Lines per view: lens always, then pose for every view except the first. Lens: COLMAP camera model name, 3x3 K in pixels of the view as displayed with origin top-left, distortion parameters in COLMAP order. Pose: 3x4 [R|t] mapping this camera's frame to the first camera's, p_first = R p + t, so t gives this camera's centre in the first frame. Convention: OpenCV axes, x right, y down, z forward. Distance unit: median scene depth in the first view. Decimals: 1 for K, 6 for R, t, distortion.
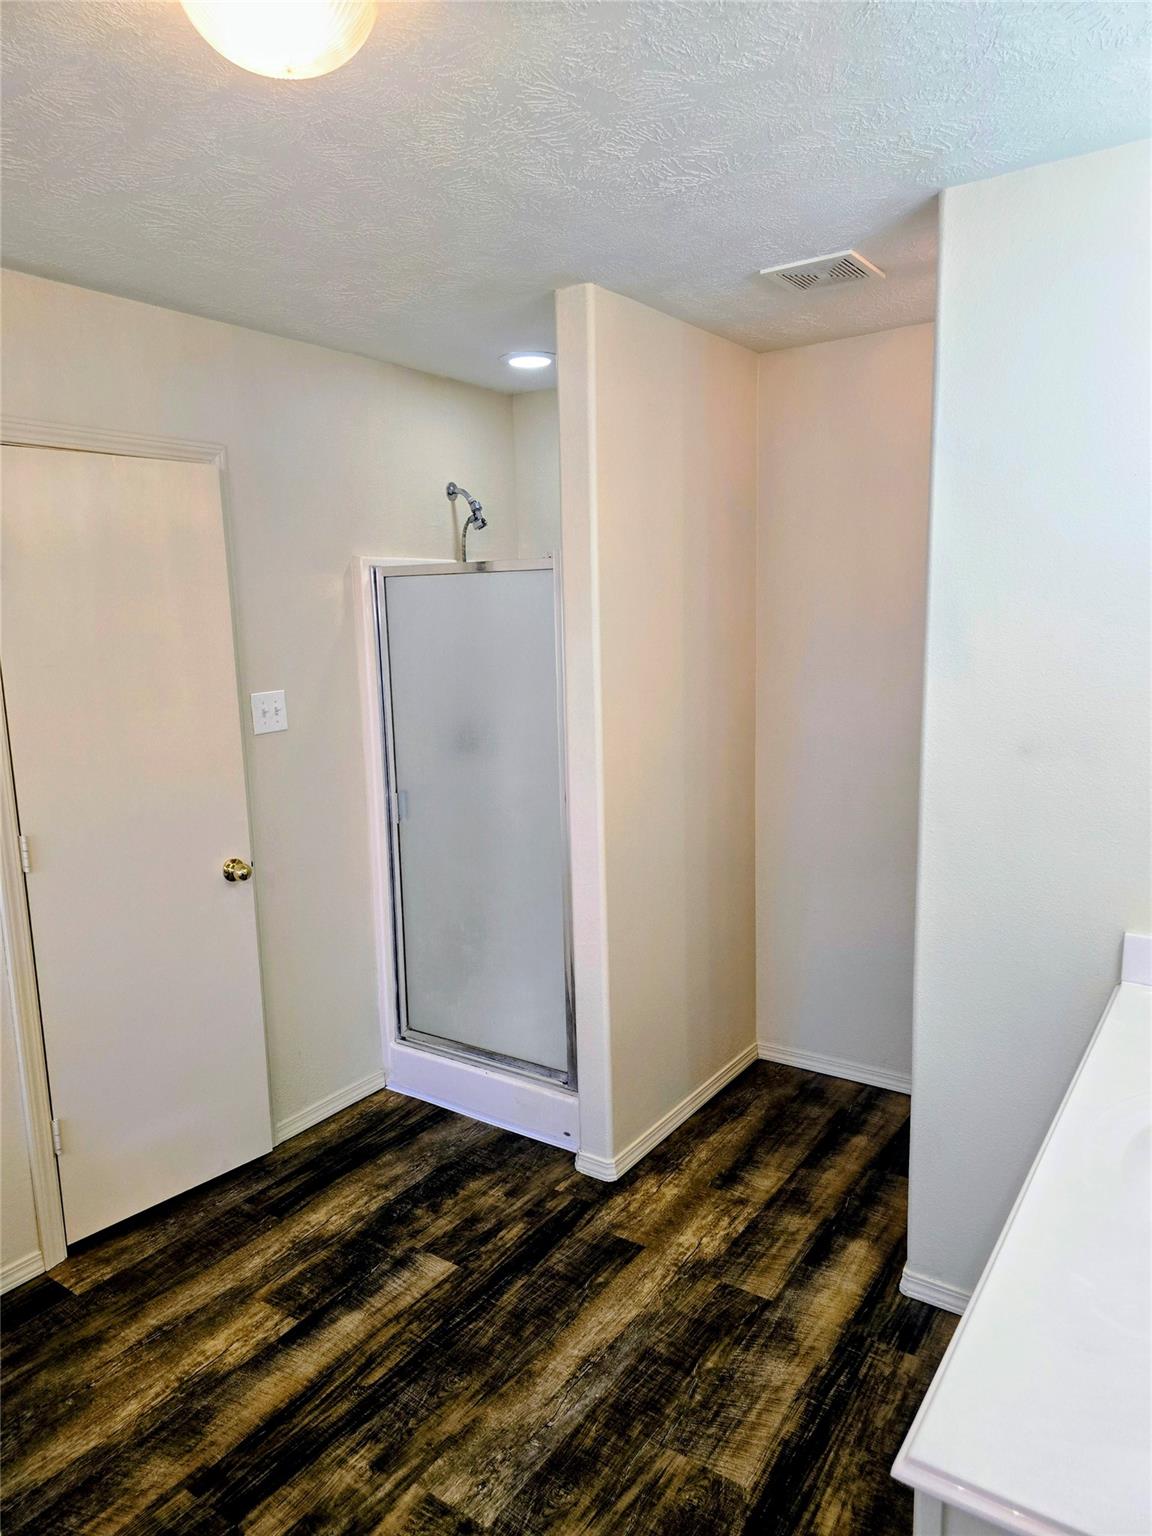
lens RADIAL K [[1027.1, 0, 559.0], [0, 1027.1, 771.9], [0, 0, 1]] dist [0.046513, -0.042706]
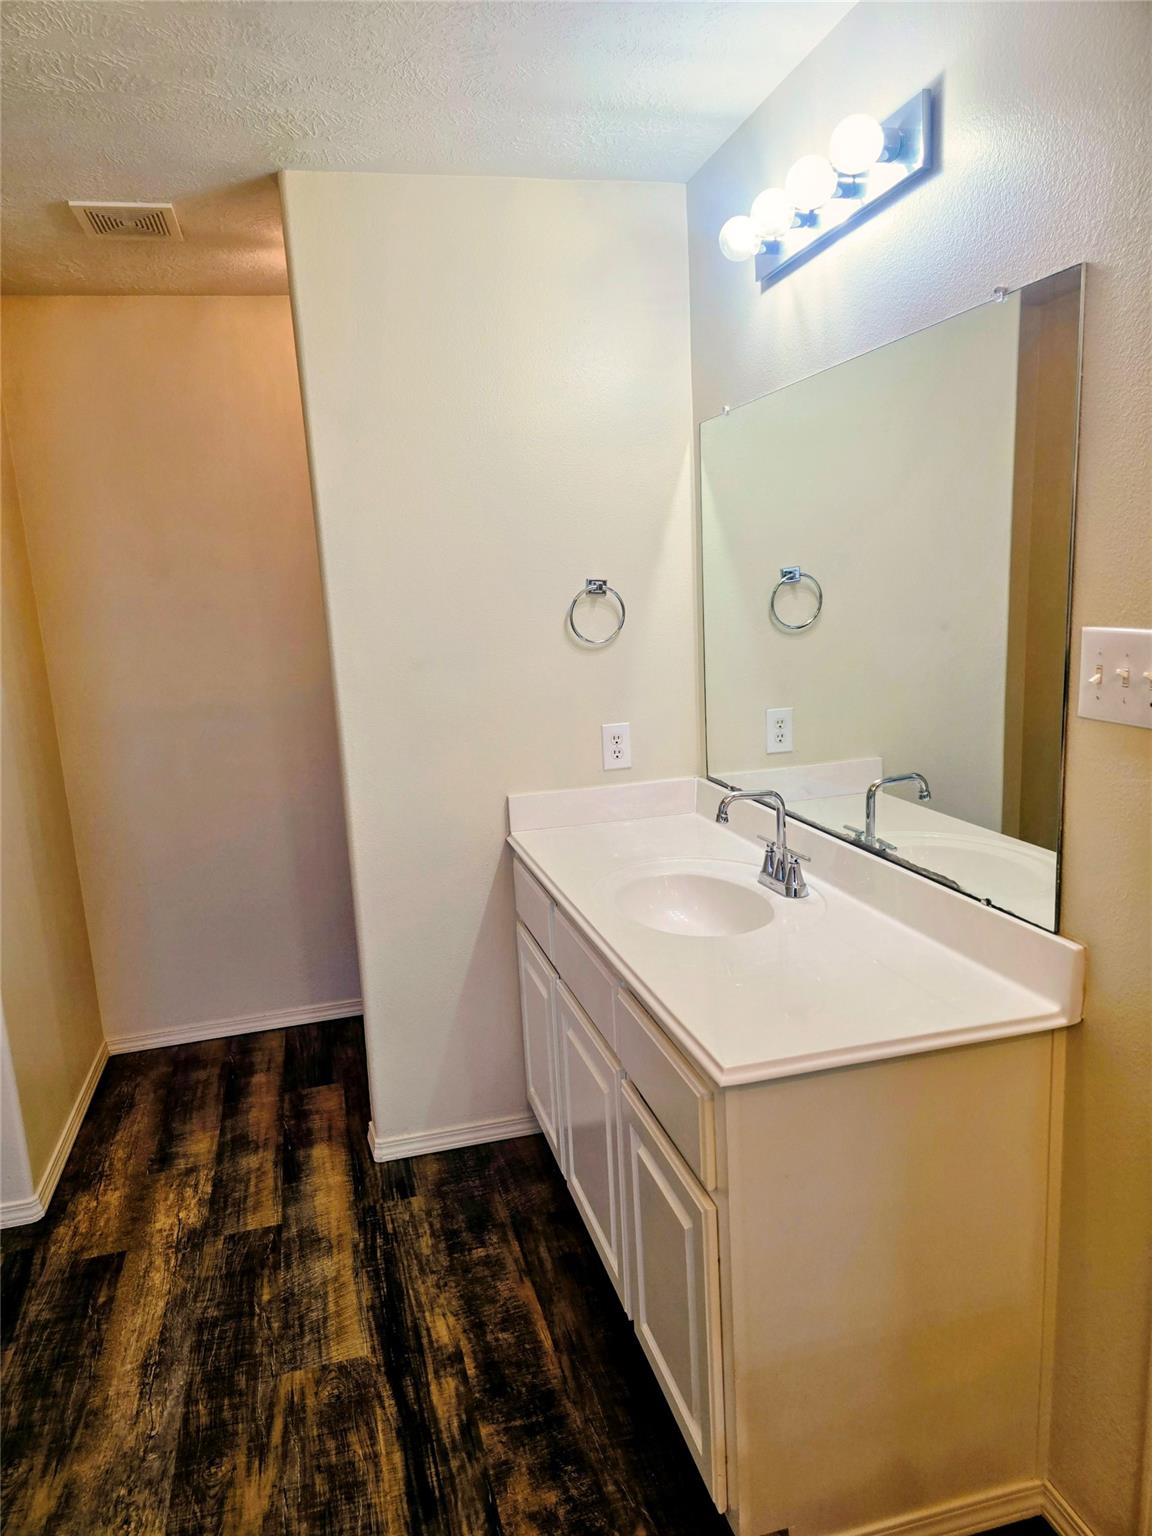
lens RADIAL K [[1027.1, 0, 559.0], [0, 1027.1, 771.9], [0, 0, 1]] dist [0.046513, -0.042706]
pose [[0.656338, -0.147883, 0.739831, -0.325934], [0.158918, 0.985700, 0.056046, 0.057245], [-0.737540, 0.080788, 0.670454, 0.074943]]
